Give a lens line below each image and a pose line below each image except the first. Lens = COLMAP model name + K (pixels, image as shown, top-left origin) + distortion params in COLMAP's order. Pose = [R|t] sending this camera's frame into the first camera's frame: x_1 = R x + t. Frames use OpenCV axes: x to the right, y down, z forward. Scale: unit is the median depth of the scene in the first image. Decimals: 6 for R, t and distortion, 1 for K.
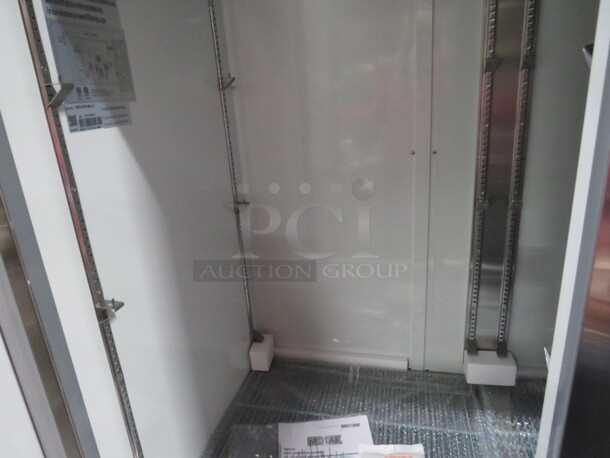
lens RADIAL K [[425.1, 0, 305.0], [0, 425.1, 229.0], [0, 0, 1]] dist [-0.026551, -0.000157]
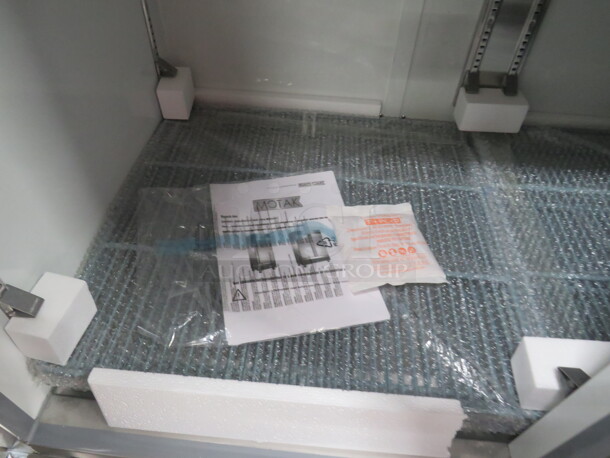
lens RADIAL K [[425.1, 0, 305.0], [0, 425.1, 229.0], [0, 0, 1]] dist [-0.026551, -0.000157]
pose [[0.982185, -0.049909, 0.181166, -0.037919], [-0.043165, 0.878384, 0.476003, 0.178277], [-0.182890, -0.475343, 0.860581, 0.323173]]
